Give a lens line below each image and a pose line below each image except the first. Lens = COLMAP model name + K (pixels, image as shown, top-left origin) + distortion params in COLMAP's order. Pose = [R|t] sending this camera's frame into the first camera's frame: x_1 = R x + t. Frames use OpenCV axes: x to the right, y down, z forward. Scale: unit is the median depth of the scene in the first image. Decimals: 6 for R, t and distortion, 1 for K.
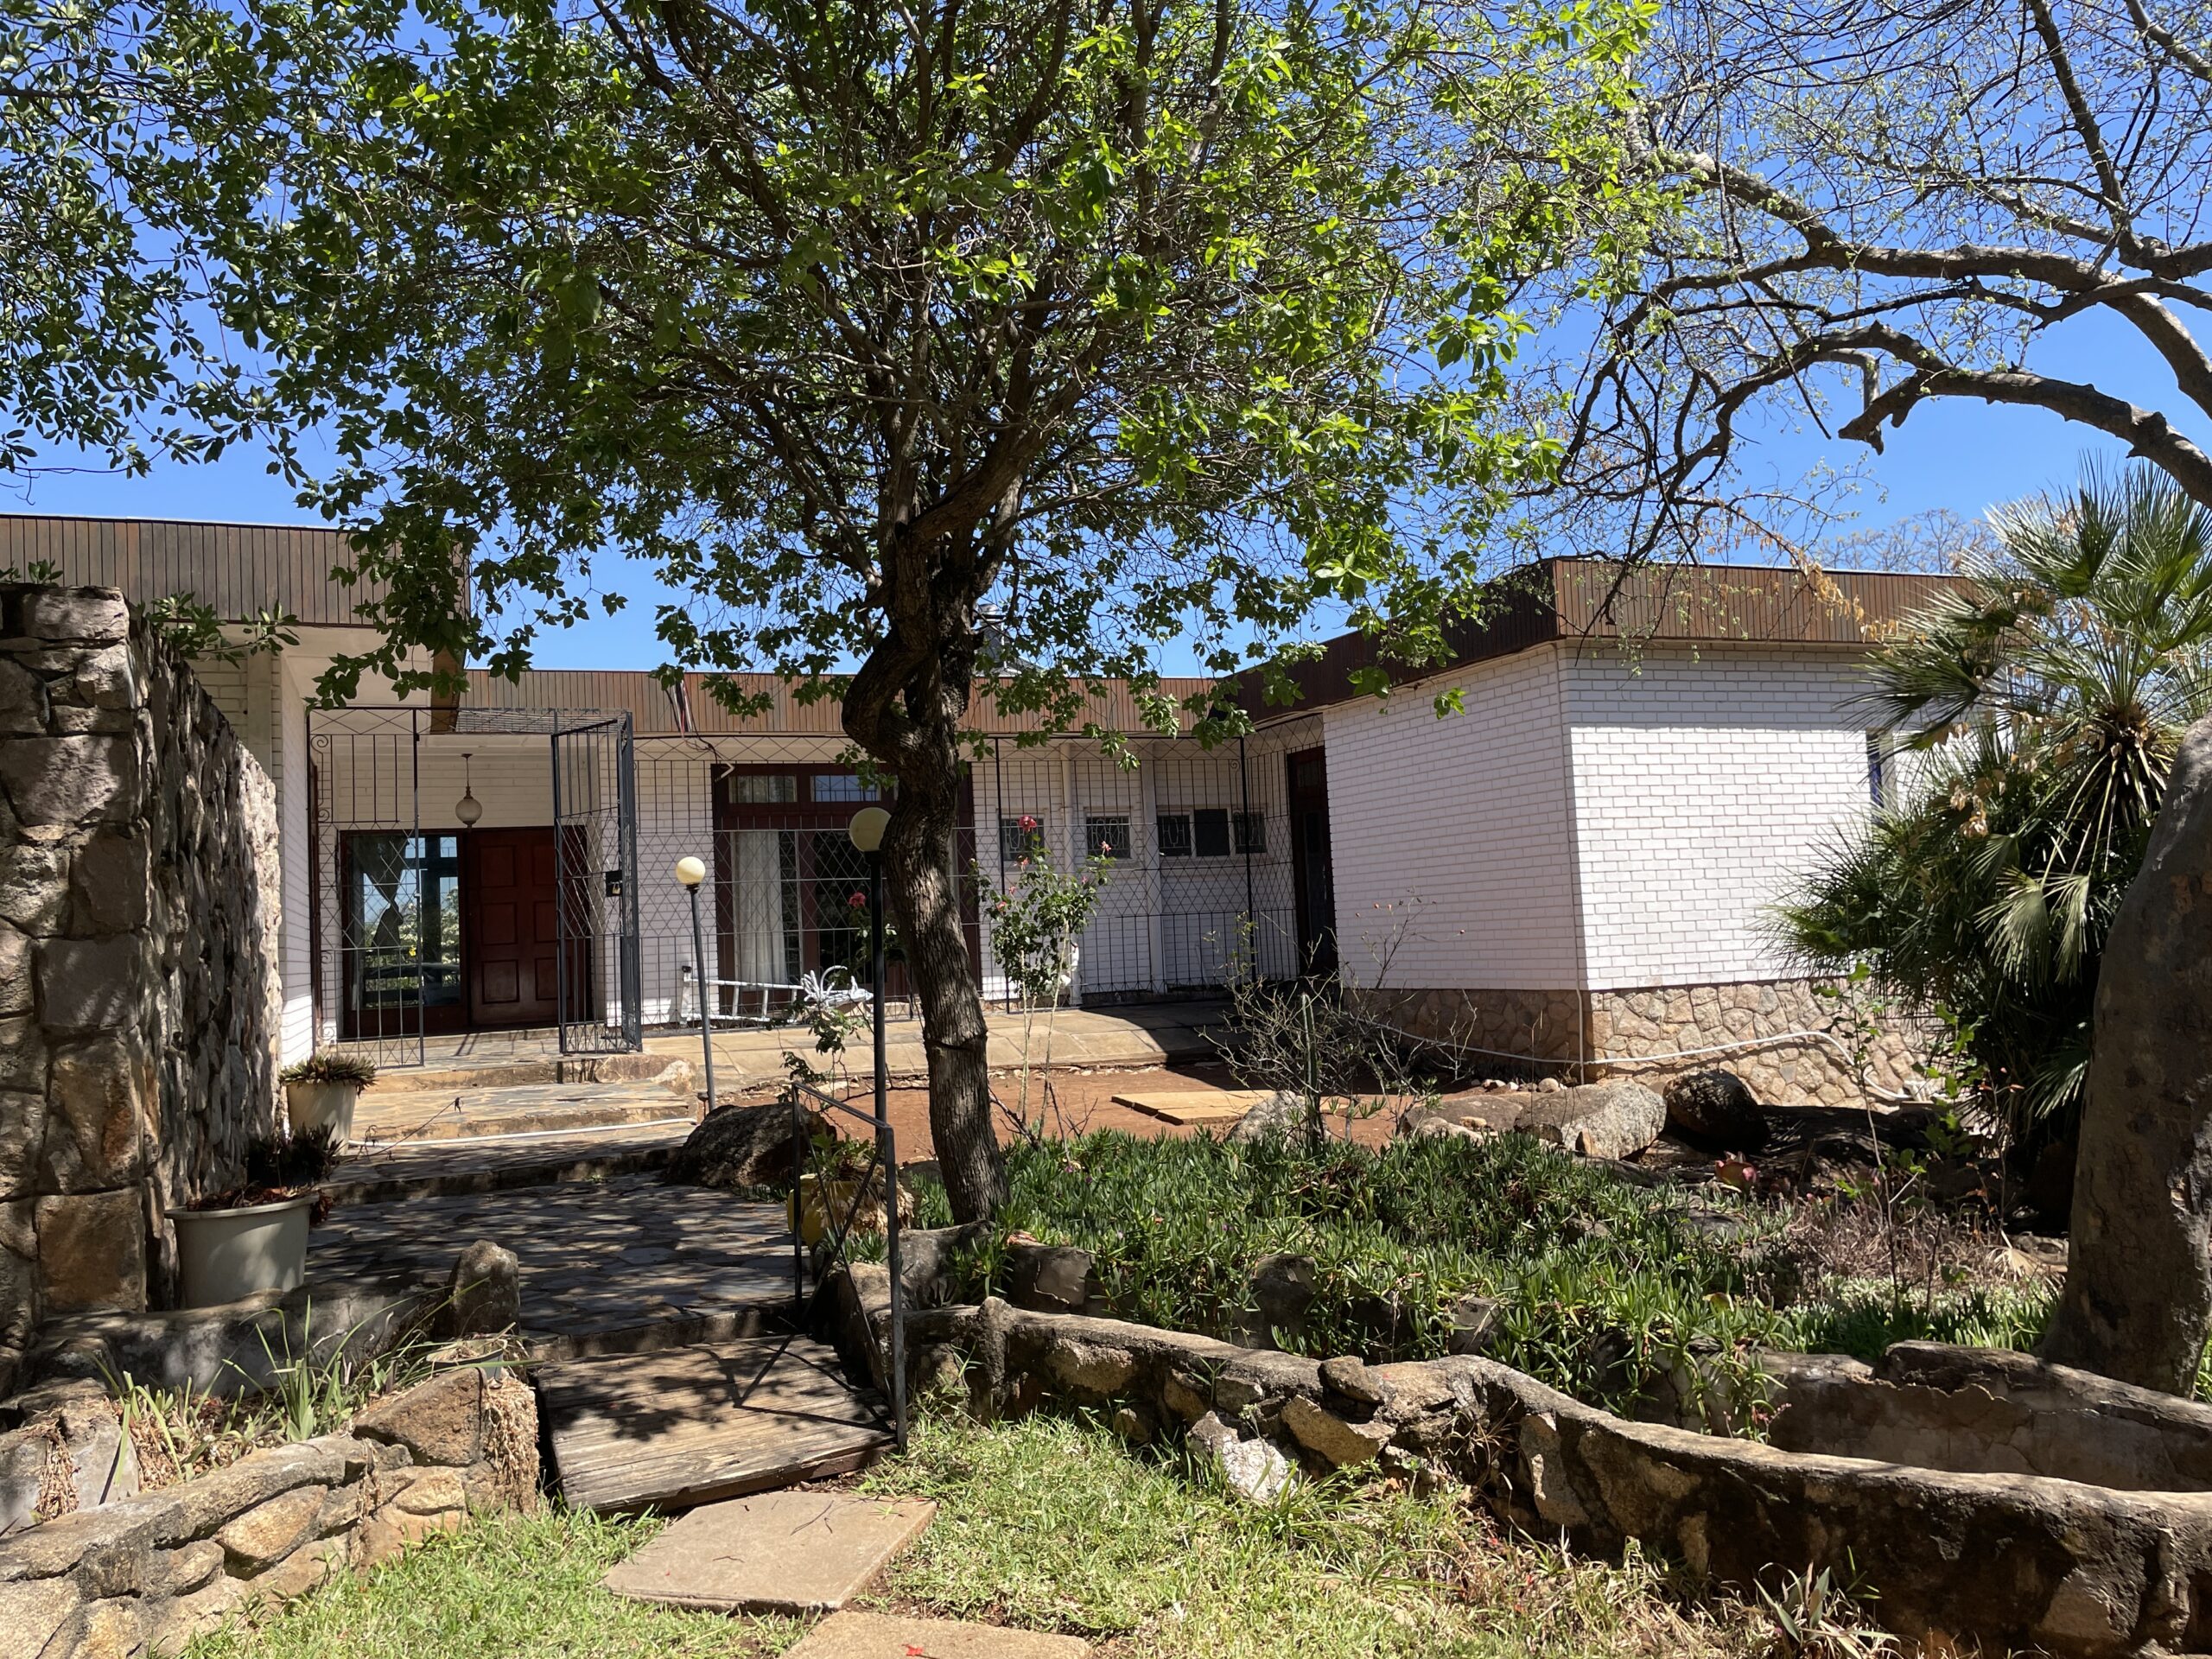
lens RADIAL K [[1635.2, 0, 1069.1], [0, 1635.2, 831.9], [0, 0, 1]] dist [0.108929, -0.121360]
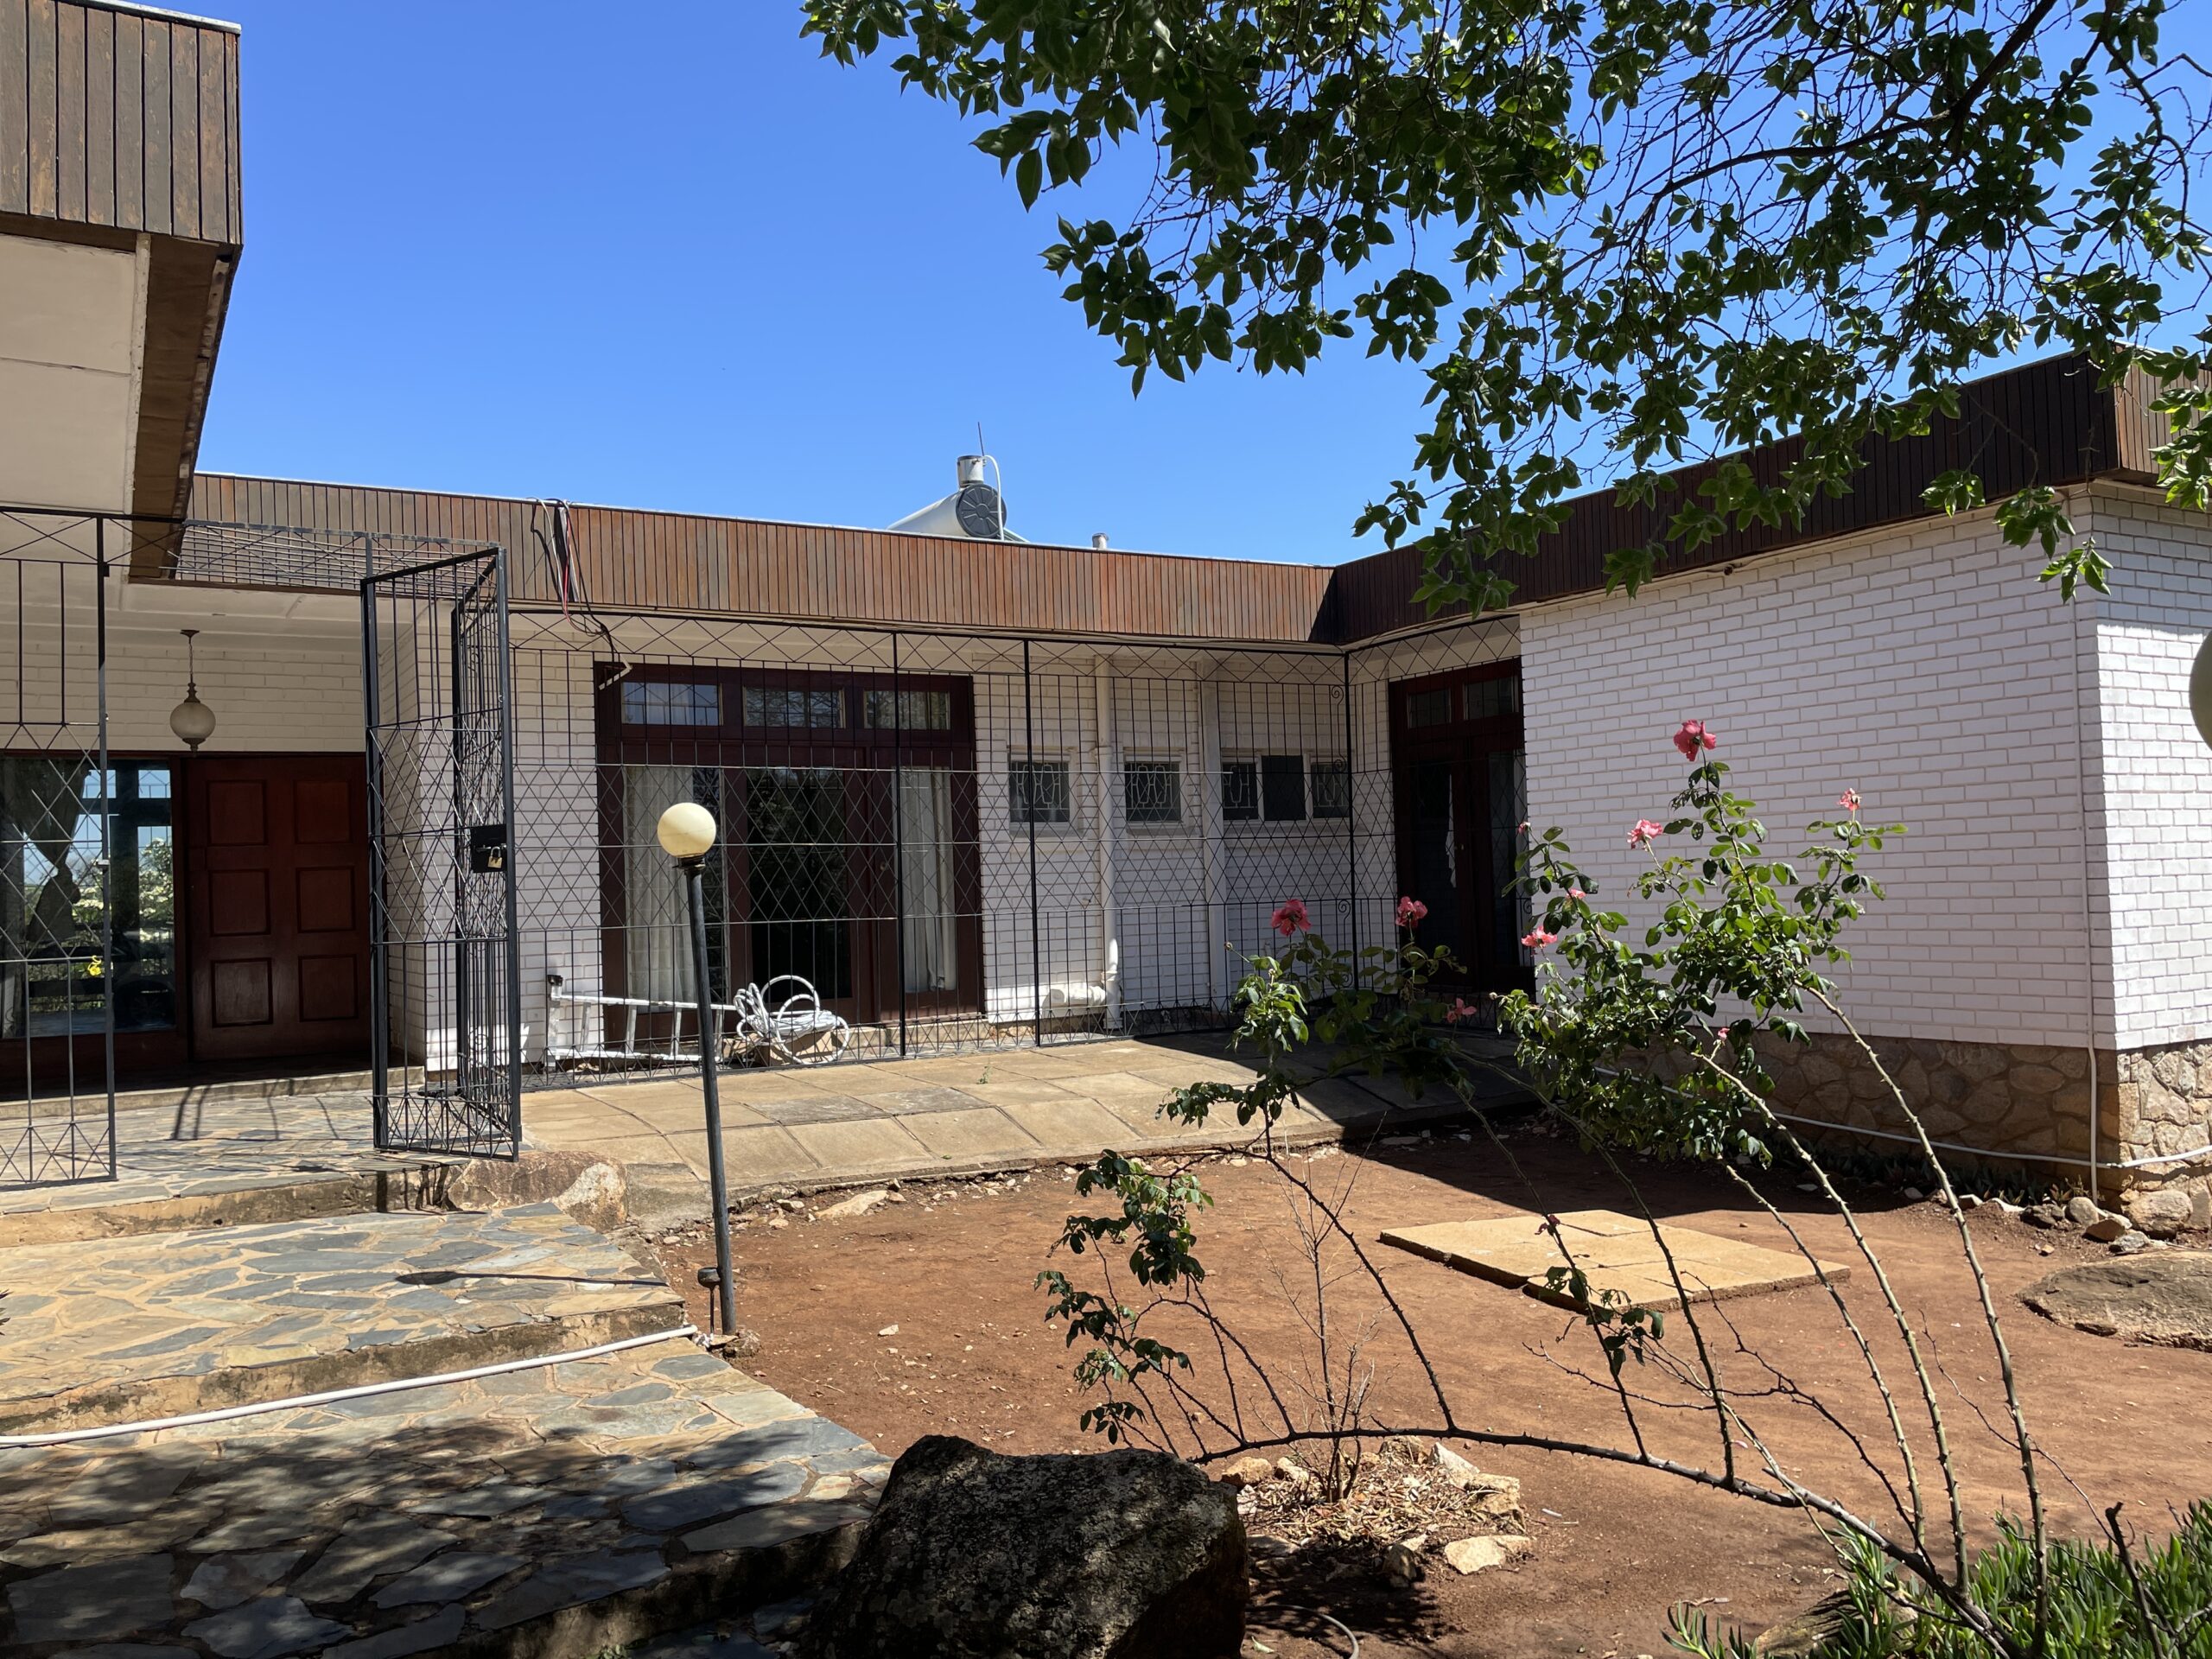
lens RADIAL K [[1633.5, 0, 1042.9], [0, 1633.5, 850.3], [0, 0, 1]] dist [0.103044, -0.121050]
pose [[0.990167, 0.018311, 0.138690, -0.133324], [-0.023062, 0.999198, 0.032723, 0.007529], [-0.137980, -0.035600, 0.989795, 0.338441]]
